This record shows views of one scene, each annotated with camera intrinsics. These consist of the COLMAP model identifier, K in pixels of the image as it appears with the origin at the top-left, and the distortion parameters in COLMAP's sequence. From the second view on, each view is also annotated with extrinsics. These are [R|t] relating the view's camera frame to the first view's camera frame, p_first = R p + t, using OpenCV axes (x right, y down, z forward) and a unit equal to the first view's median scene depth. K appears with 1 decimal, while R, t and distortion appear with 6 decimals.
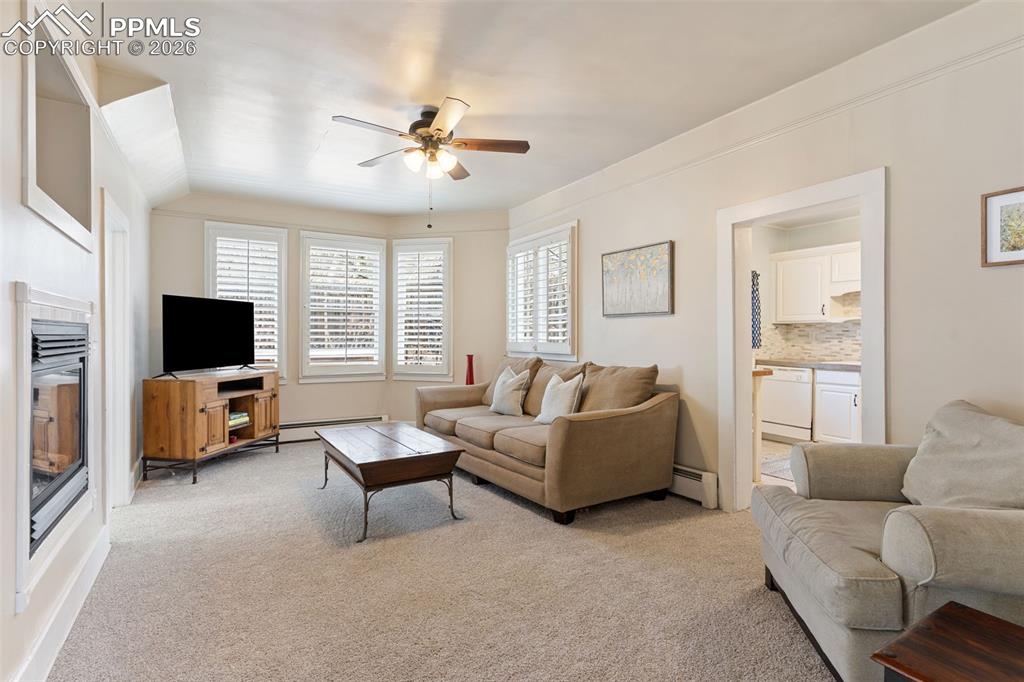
lens RADIAL K [[492.6, 0, 519.1], [0, 492.6, 335.7], [0, 0, 1]] dist [0.001101, -0.000714]
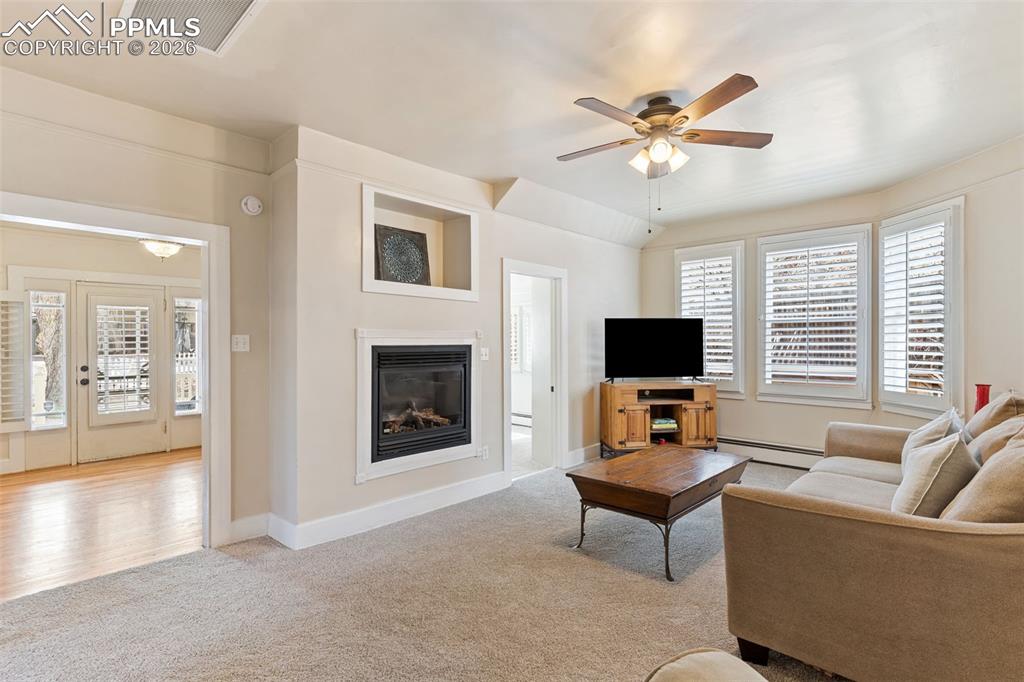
lens RADIAL K [[492.6, 0, 513.4], [0, 492.6, 342.0], [0, 0, 1]] dist [0.001101, -0.000714]
pose [[0.271929, -0.003685, -0.962310, 0.359684], [0.000323, 0.999993, -0.003738, -0.012156], [0.962317, 0.000706, 0.271929, 0.314653]]
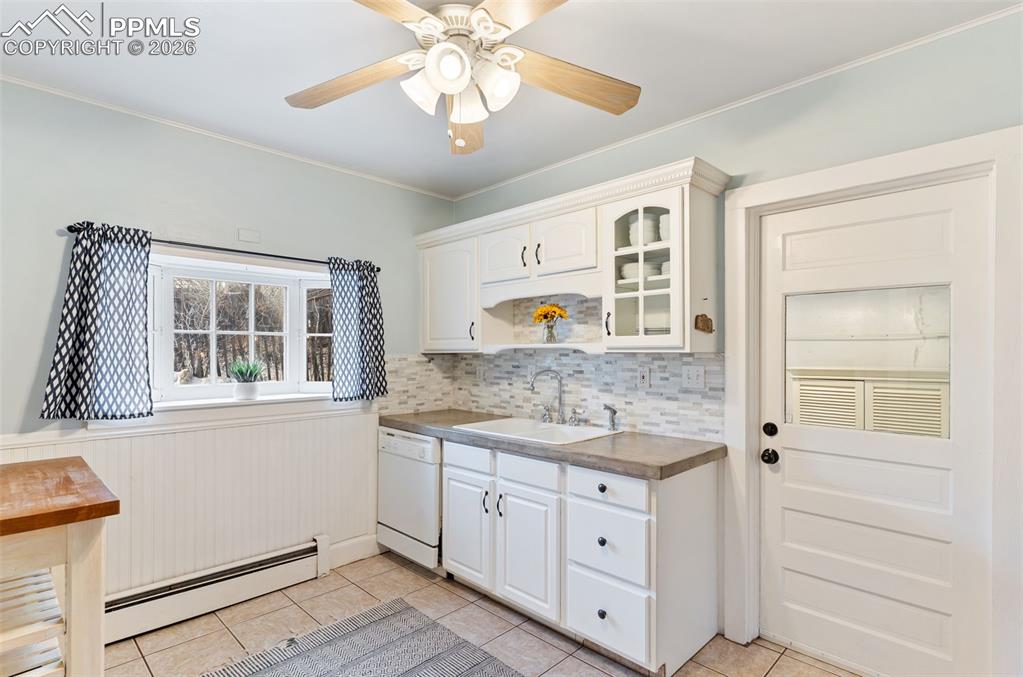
lens RADIAL K [[506.6, 0, 504.2], [0, 506.6, 349.7], [0, 0, 1]] dist [0.002472, 0.000362]
pose [[0.974807, -0.005219, 0.222987, 0.868832], [0.006642, 0.999962, -0.005633, -0.044801], [-0.222949, 0.006972, 0.974805, 0.691752]]
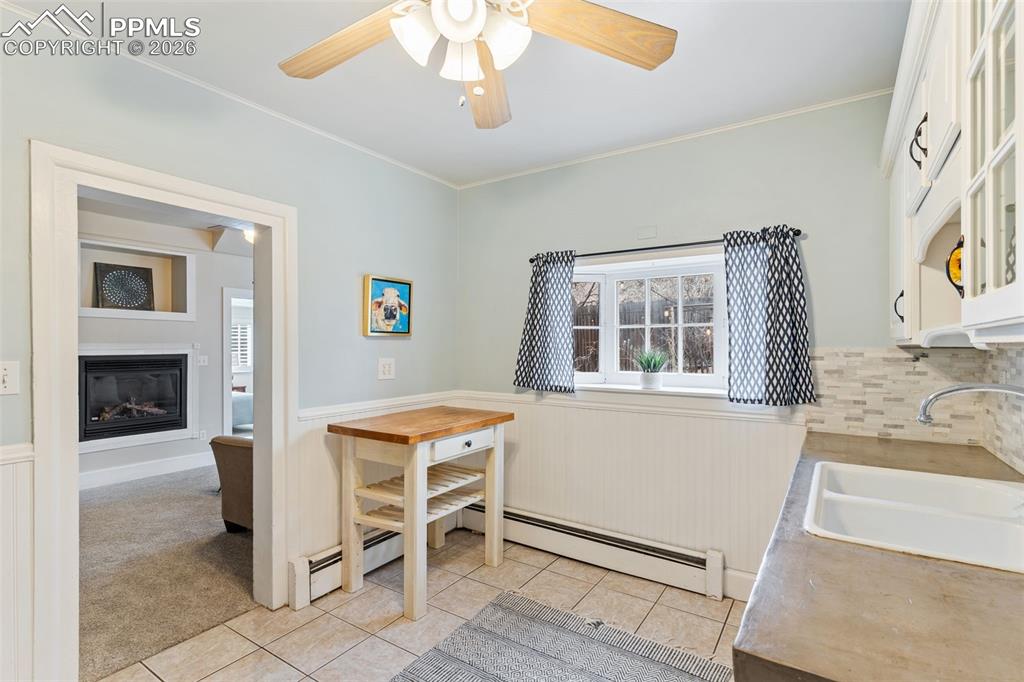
lens RADIAL K [[492.6, 0, 511.3], [0, 492.6, 341.9], [0, 0, 1]] dist [0.001101, -0.000714]
pose [[0.413664, -0.005826, -0.910411, 1.345318], [0.002653, 0.999983, -0.005194, -0.047683], [0.910426, -0.000267, 0.413672, 1.050727]]
